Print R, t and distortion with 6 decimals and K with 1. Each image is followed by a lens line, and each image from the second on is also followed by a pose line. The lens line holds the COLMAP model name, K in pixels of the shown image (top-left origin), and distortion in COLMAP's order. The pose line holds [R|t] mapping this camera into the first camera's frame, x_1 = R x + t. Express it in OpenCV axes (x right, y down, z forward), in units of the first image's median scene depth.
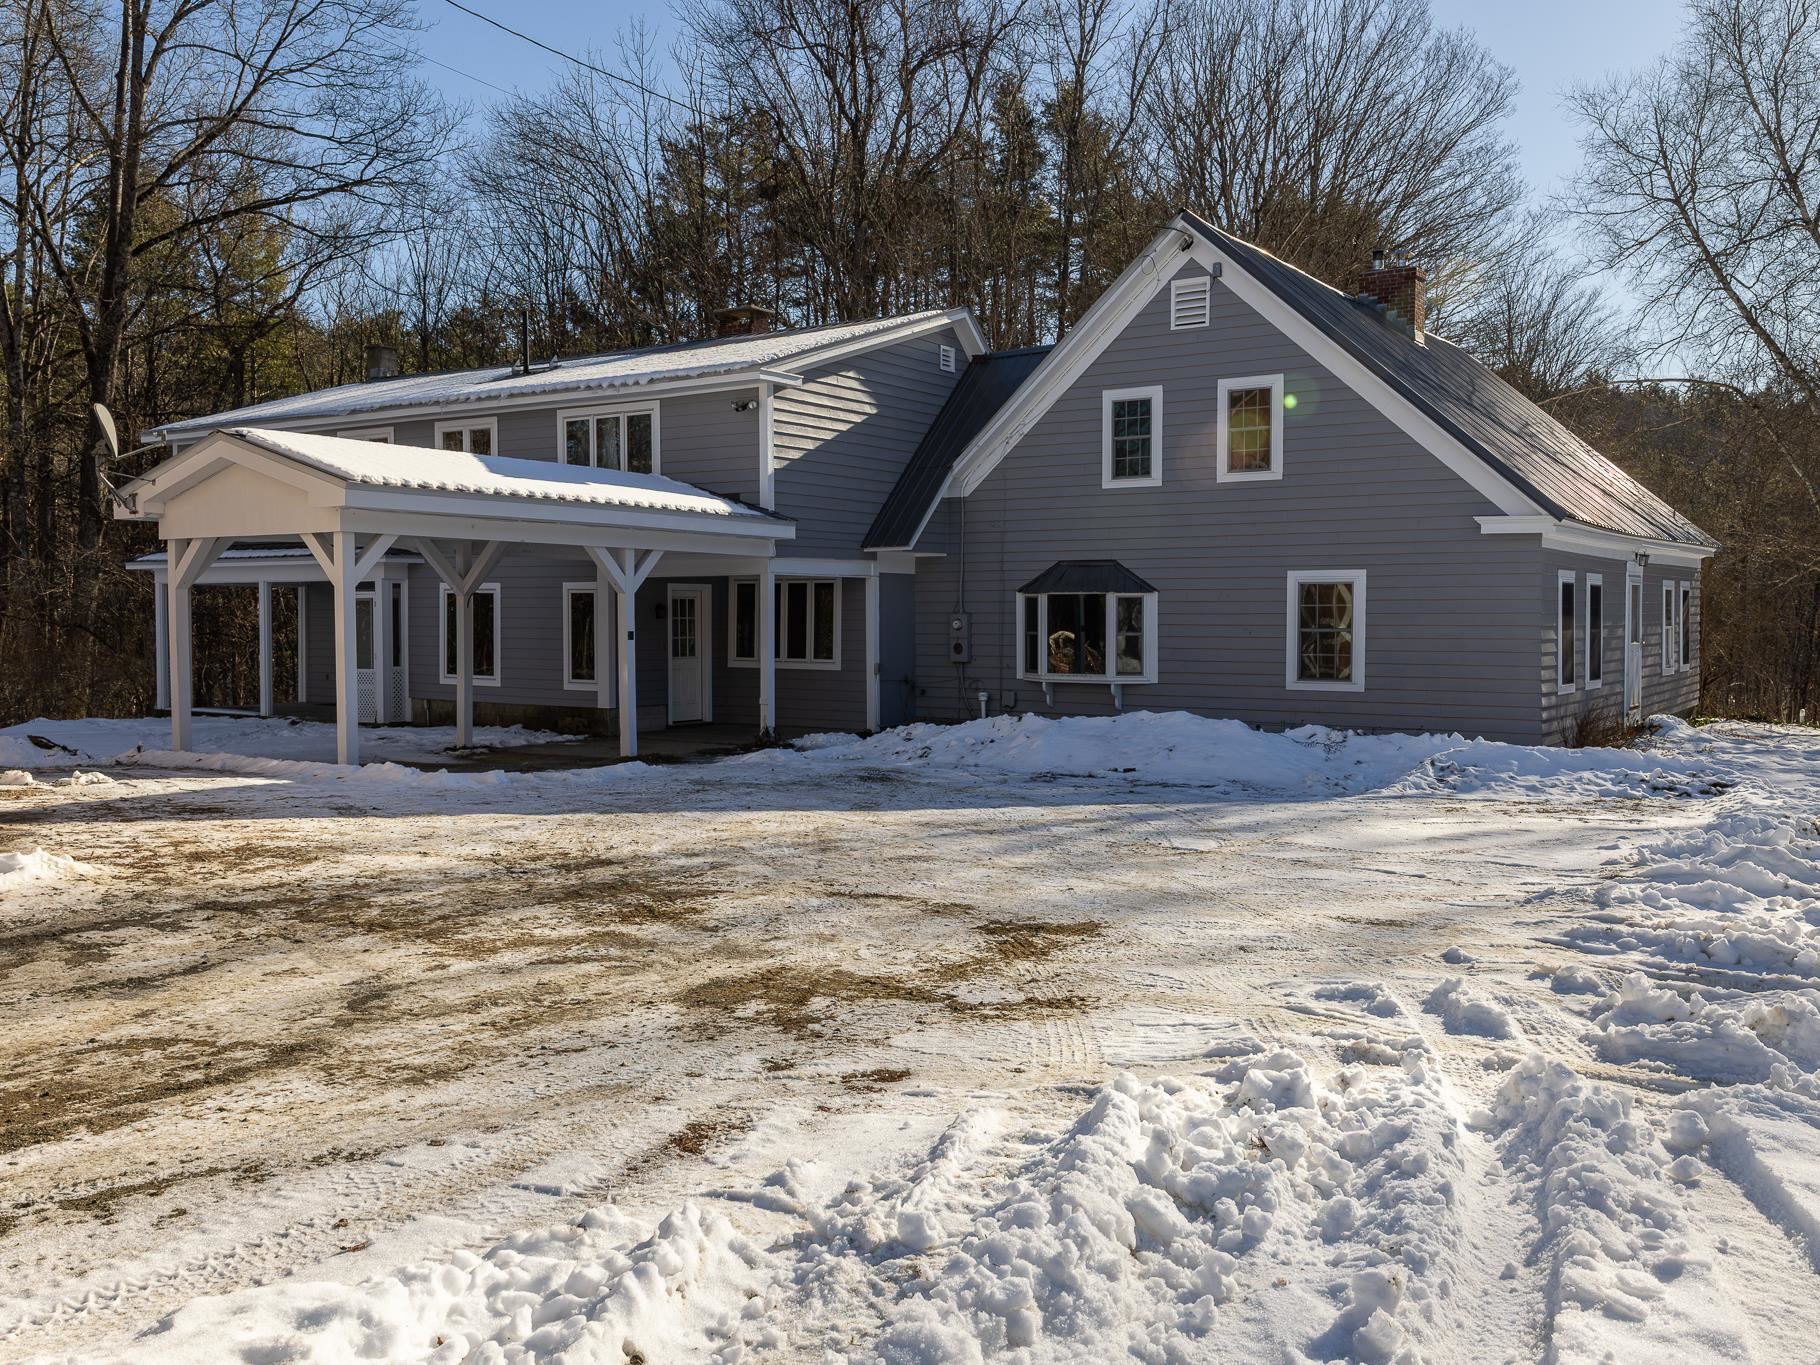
lens RADIAL K [[1532.2, 0, 910.0], [0, 1532.2, 682.5], [0, 0, 1]] dist [0.029951, 0.000463]
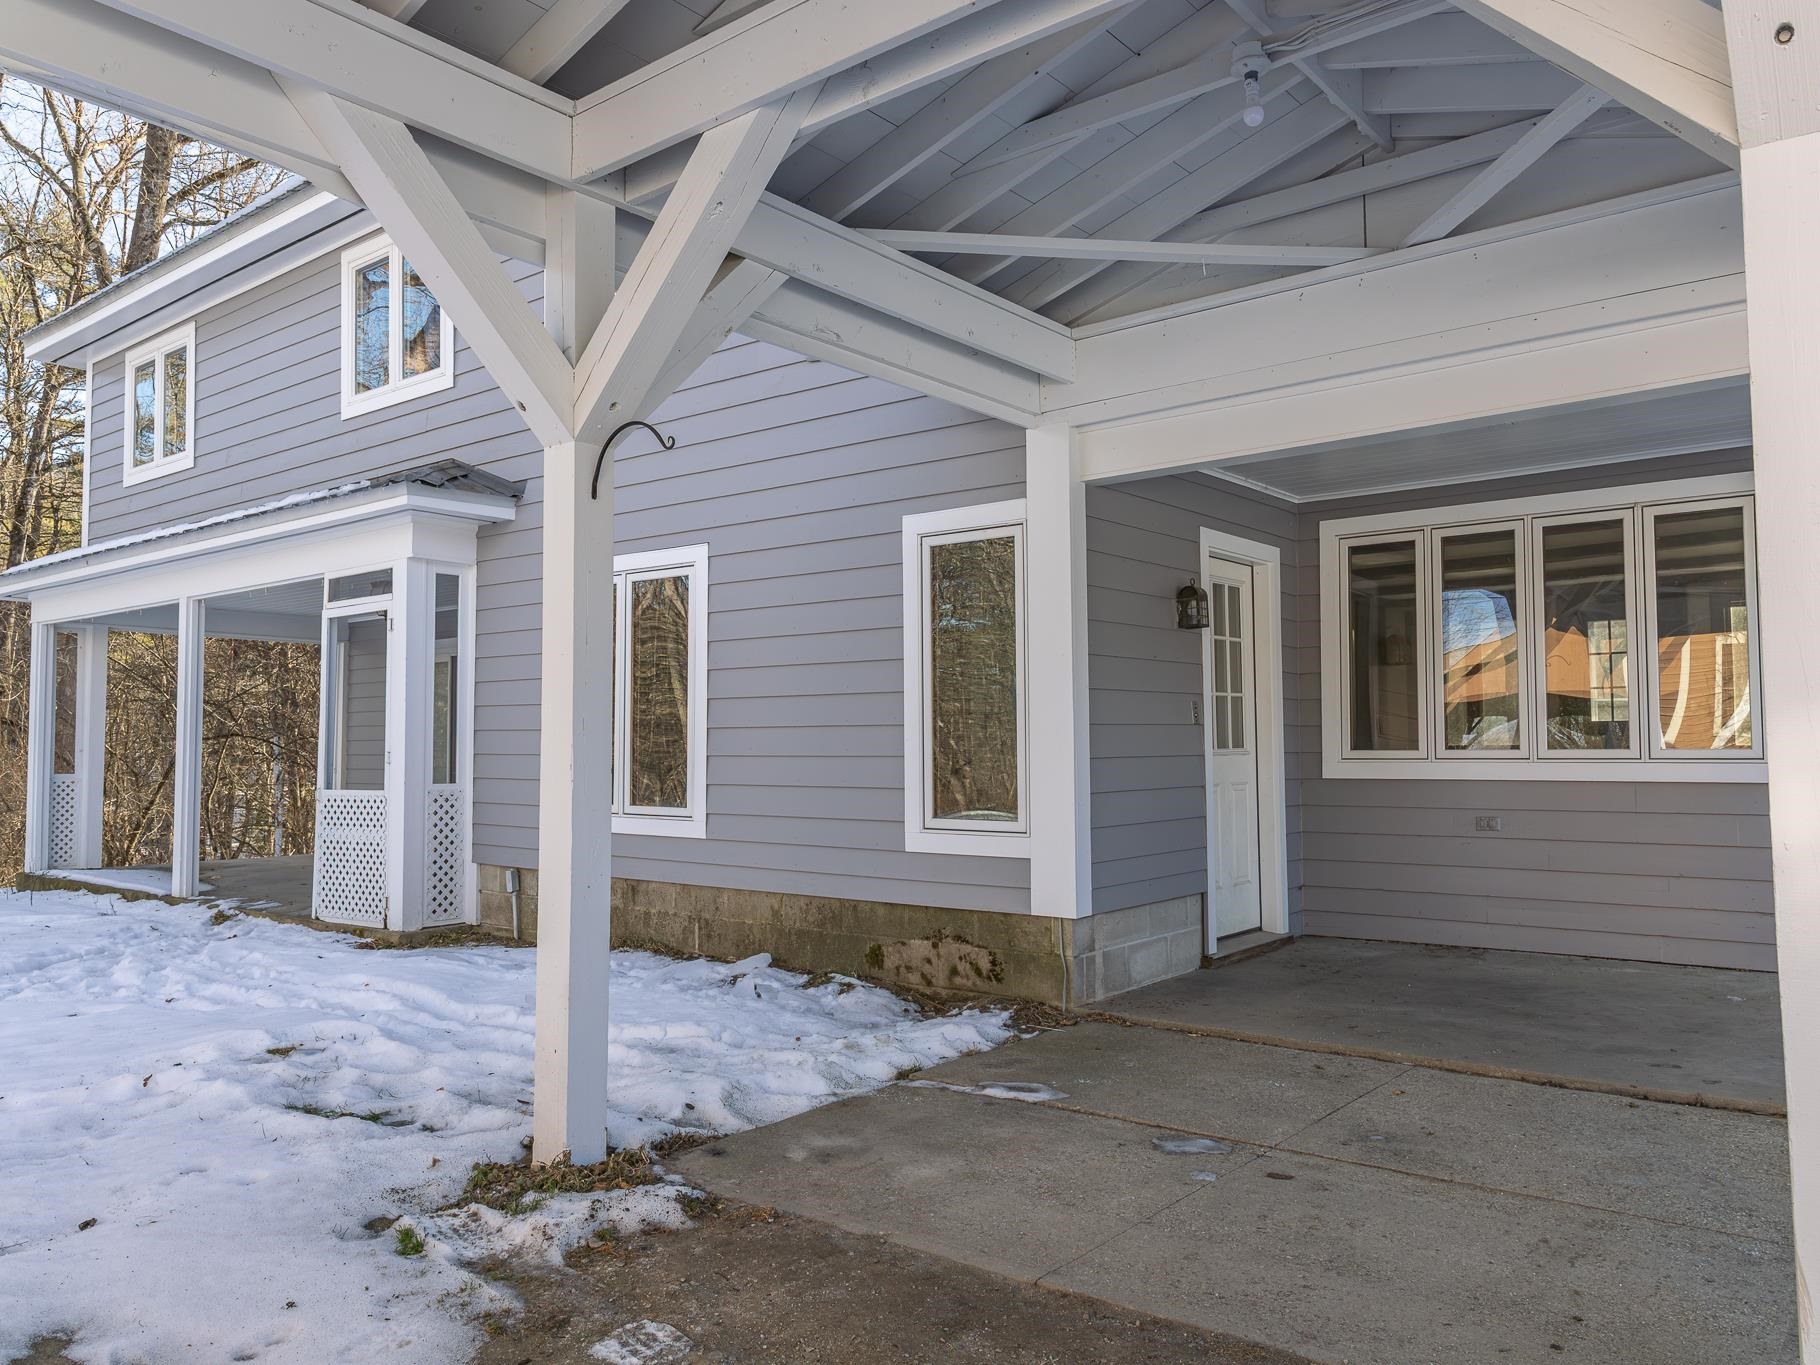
lens RADIAL K [[1315.0, 0, 910.0], [0, 1315.0, 682.5], [0, 0, 1]] dist [0.038608, 0.000158]
pose [[0.996419, -0.010006, -0.083960, -0.185940], [0.002620, 0.996151, -0.087617, -0.005570], [0.084513, 0.087083, 0.992610, 0.673279]]
